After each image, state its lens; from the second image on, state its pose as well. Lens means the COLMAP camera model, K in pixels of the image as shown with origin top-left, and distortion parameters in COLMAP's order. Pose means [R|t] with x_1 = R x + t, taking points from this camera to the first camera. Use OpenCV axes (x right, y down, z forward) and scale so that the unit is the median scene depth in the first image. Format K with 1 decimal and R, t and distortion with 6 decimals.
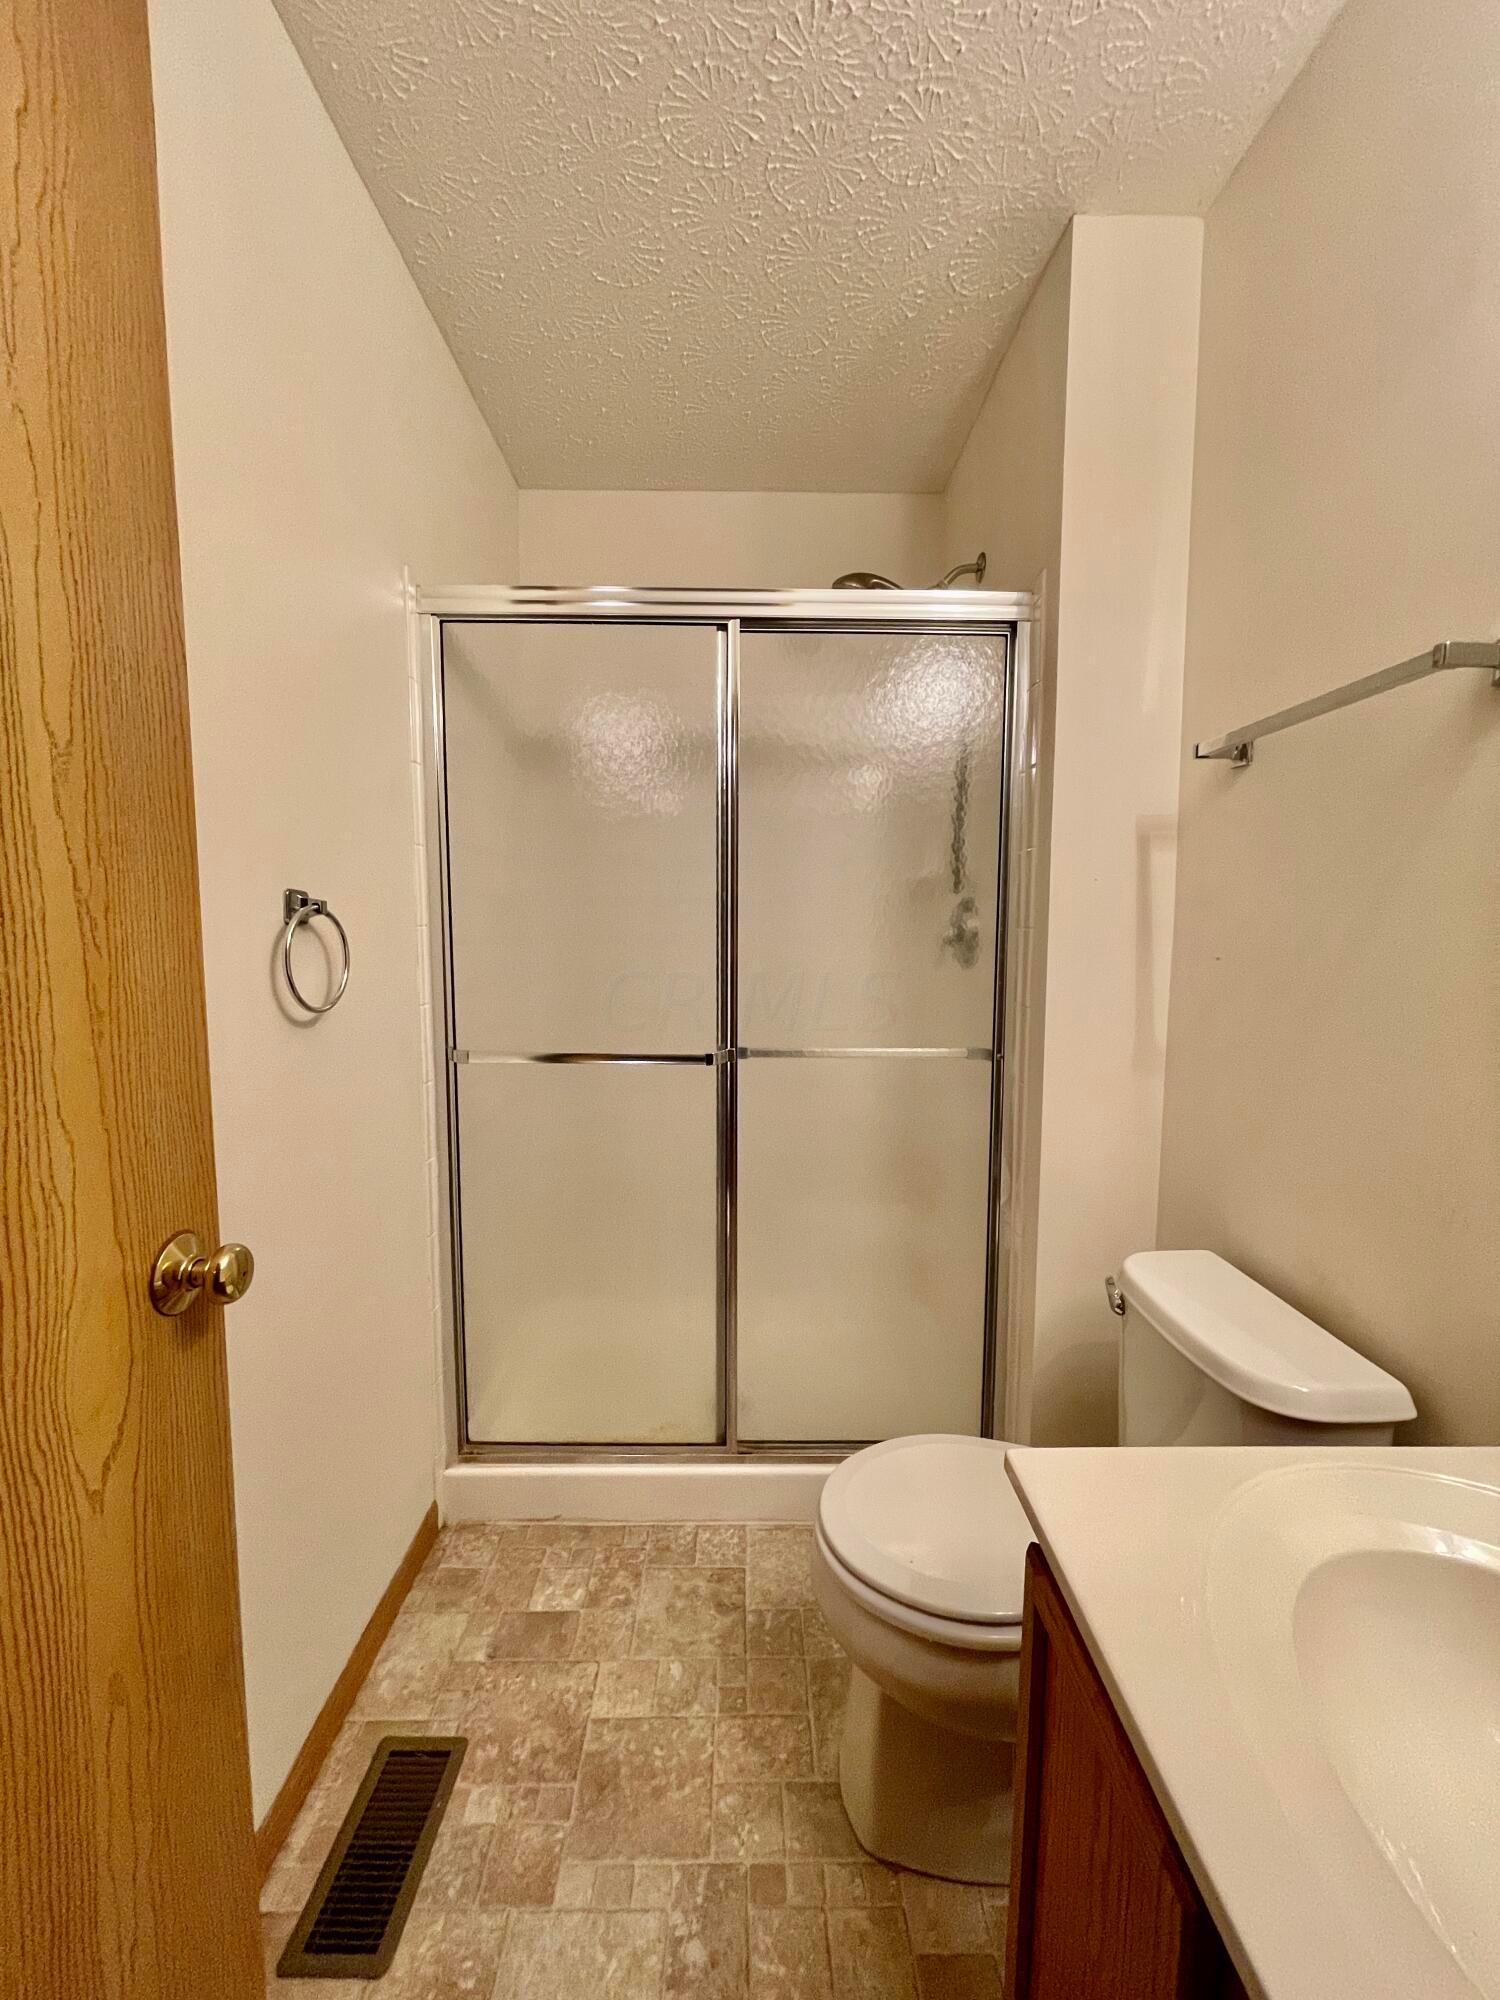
lens RADIAL K [[811.0, 0, 750.0], [0, 811.0, 1000.0], [0, 0, 1]] dist [0.019068, -0.006264]
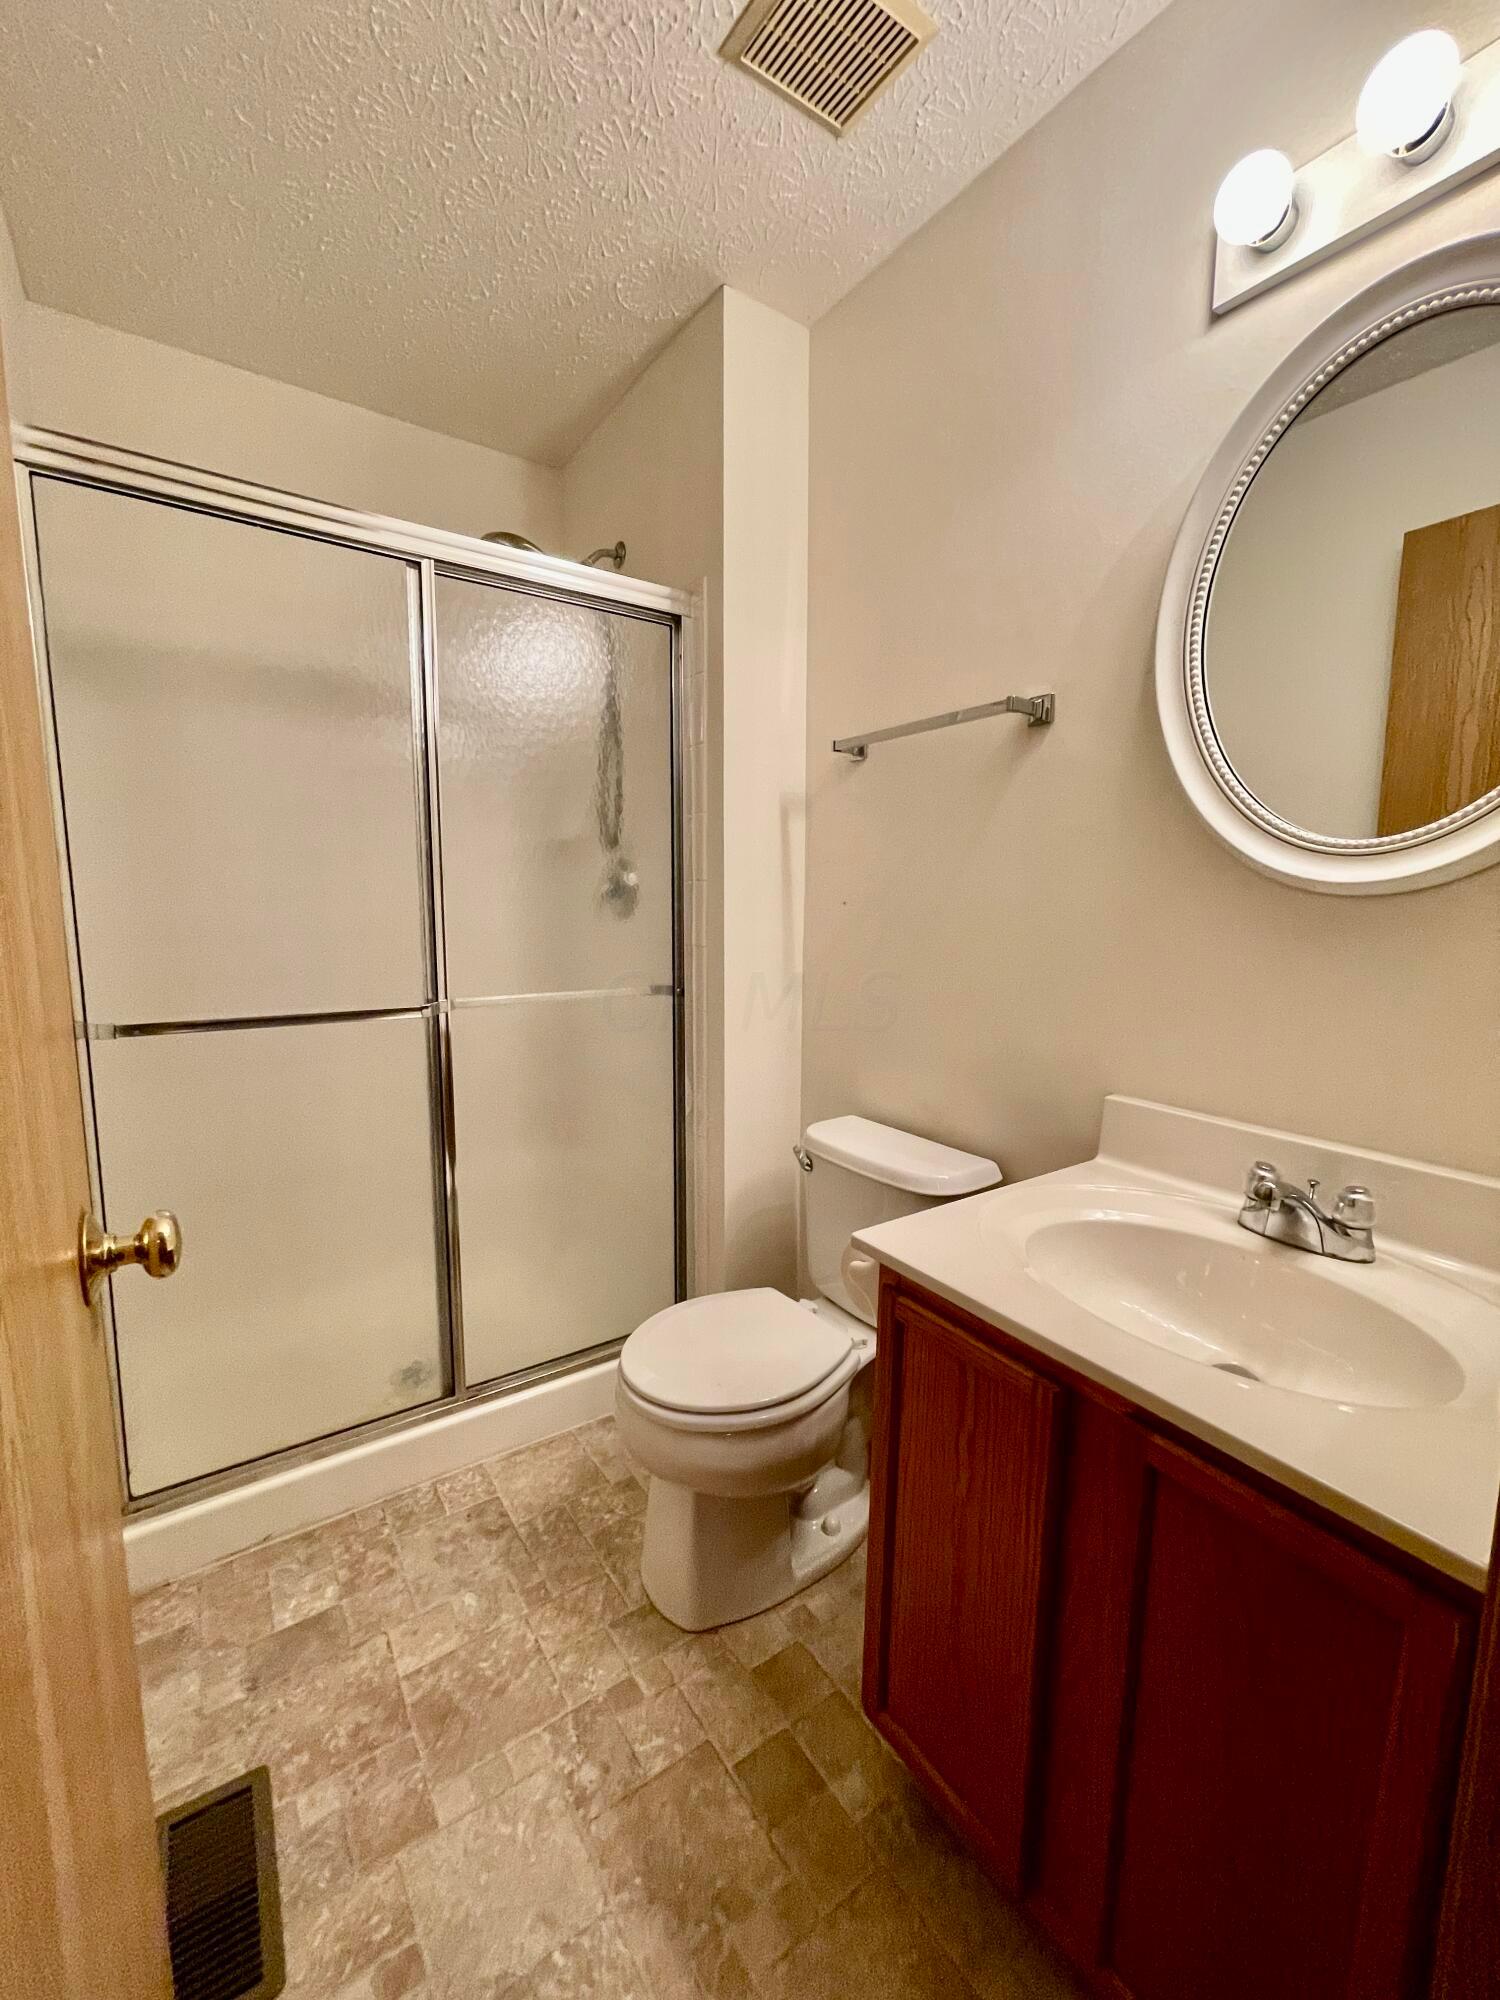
lens RADIAL K [[811.0, 0, 750.0], [0, 811.0, 1000.0], [0, 0, 1]] dist [0.019068, -0.006264]
pose [[0.830445, -0.071496, 0.552494, -0.310208], [0.050476, 0.997308, 0.053187, 0.030000], [-0.554809, -0.016281, 0.831818, -0.037656]]
